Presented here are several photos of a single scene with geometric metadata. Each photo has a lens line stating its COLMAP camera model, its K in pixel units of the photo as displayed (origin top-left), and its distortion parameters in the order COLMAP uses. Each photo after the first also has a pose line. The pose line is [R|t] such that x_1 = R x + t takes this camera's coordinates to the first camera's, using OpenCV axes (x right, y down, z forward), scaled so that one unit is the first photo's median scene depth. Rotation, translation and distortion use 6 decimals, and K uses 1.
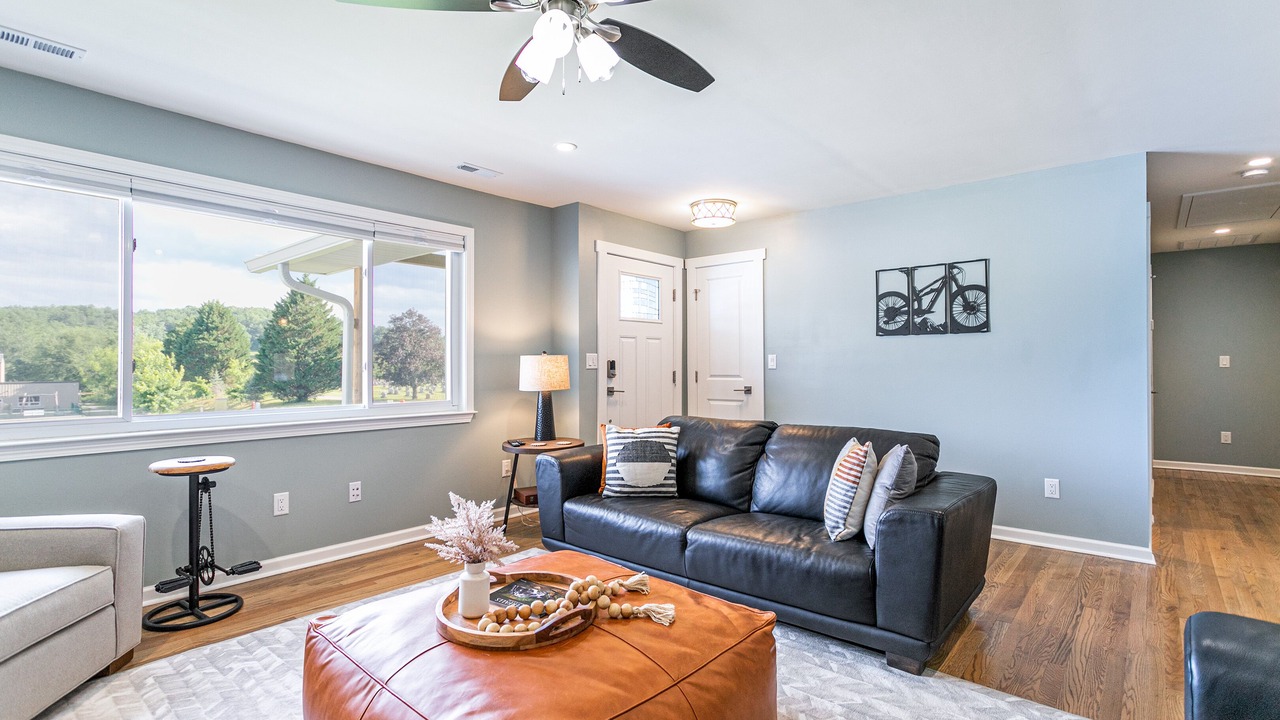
lens RADIAL K [[600.8, 0, 644.4], [0, 600.8, 355.0], [0, 0, 1]] dist [-0.000077, 0.001605]
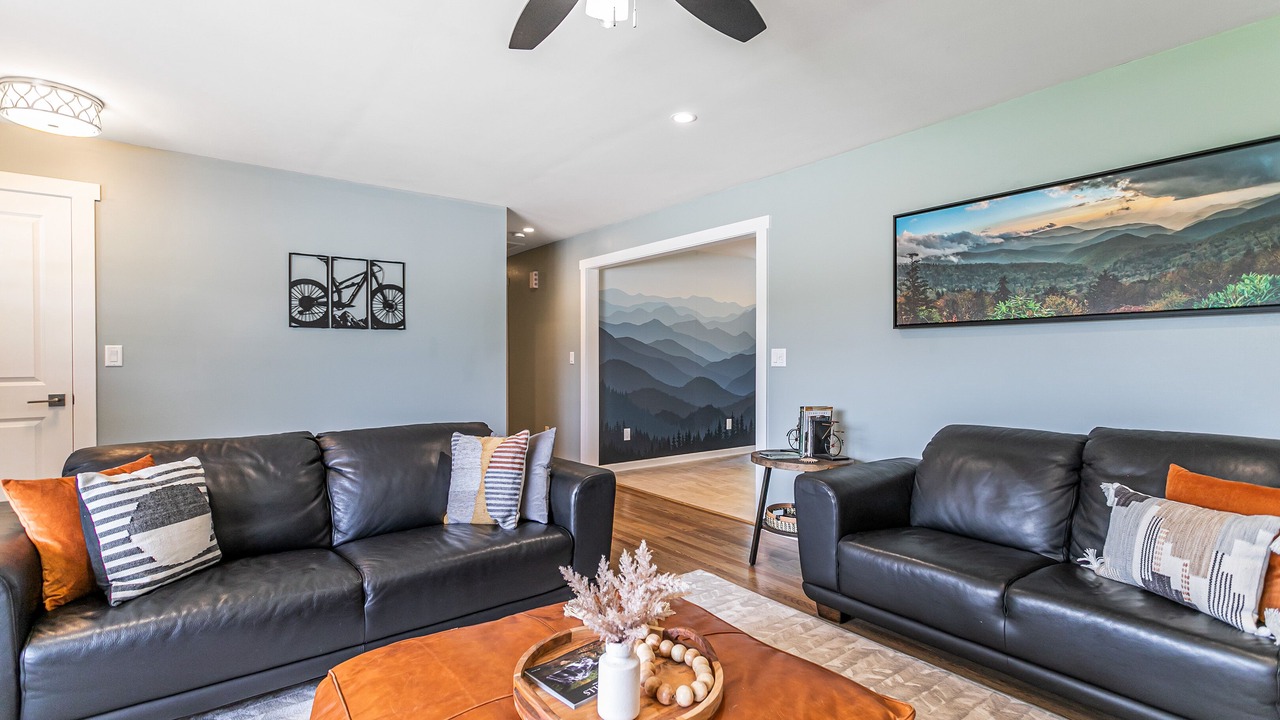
lens RADIAL K [[600.8, 0, 638.8], [0, 600.8, 364.5], [0, 0, 1]] dist [-0.000077, 0.001605]
pose [[0.213920, -0.006131, 0.976832, -0.390120], [-0.014187, 0.999855, 0.009382, 0.007891], [-0.976748, -0.015866, 0.213802, 0.342204]]
